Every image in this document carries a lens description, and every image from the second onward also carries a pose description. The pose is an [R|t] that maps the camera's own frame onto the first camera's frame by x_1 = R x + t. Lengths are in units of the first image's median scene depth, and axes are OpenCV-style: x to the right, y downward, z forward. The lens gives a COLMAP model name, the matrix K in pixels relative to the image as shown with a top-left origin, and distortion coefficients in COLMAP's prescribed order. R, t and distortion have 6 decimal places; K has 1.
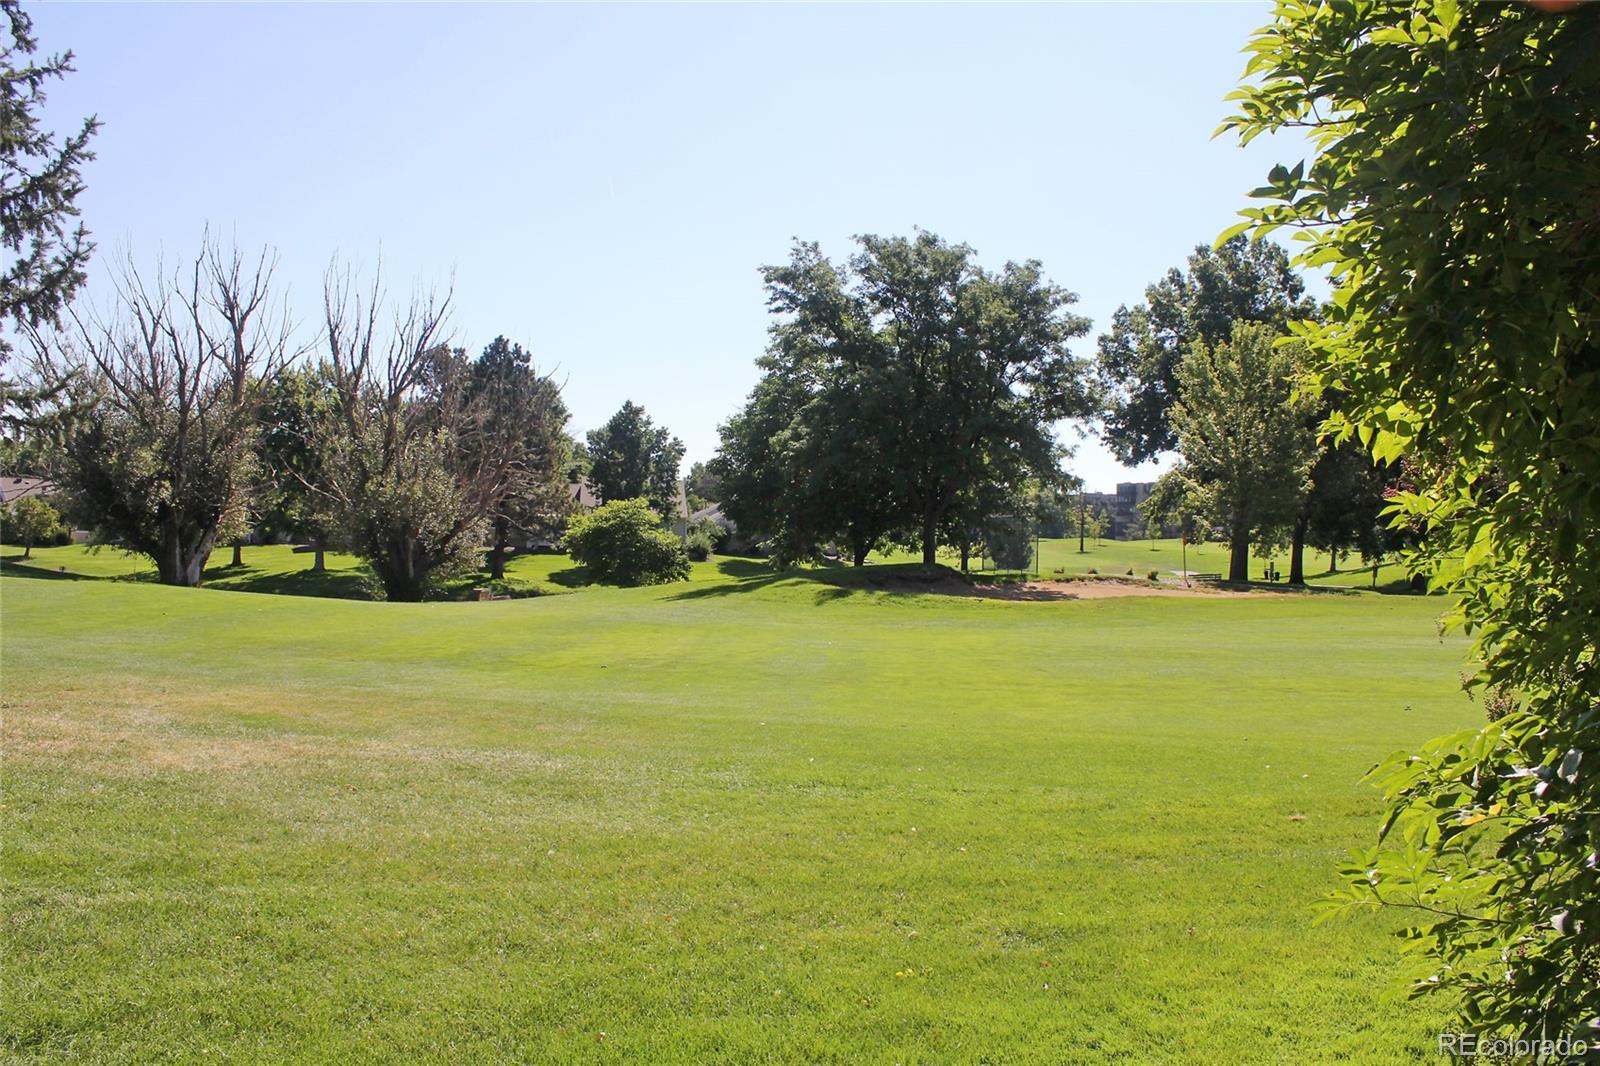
lens RADIAL K [[1396.1, 0, 799.5], [0, 1396.1, 524.5], [0, 0, 1]] dist [-0.096346, 0.024957]
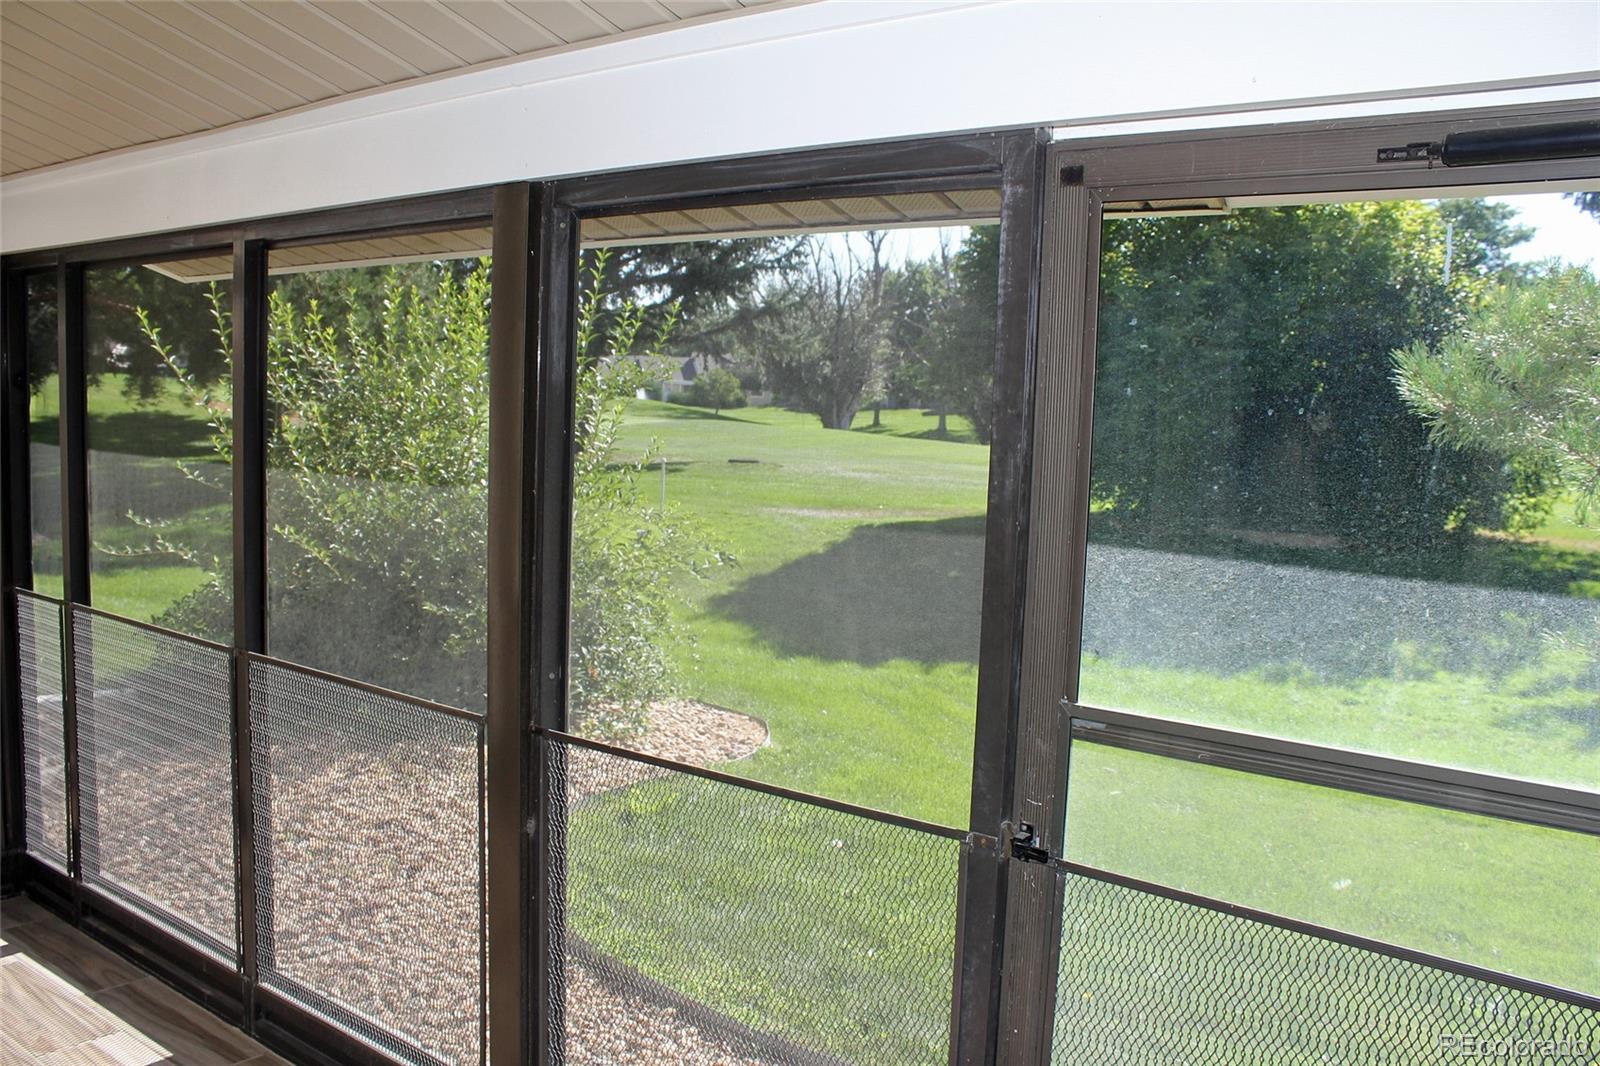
lens RADIAL K [[1396.1, 0, 801.0], [0, 1396.1, 535.9], [0, 0, 1]] dist [-0.096346, 0.024957]
pose [[0.903373, 0.049891, -0.425945, 0.129380], [-0.006142, 0.994613, 0.103473, -0.000383], [0.428813, -0.090859, 0.898813, -0.309127]]
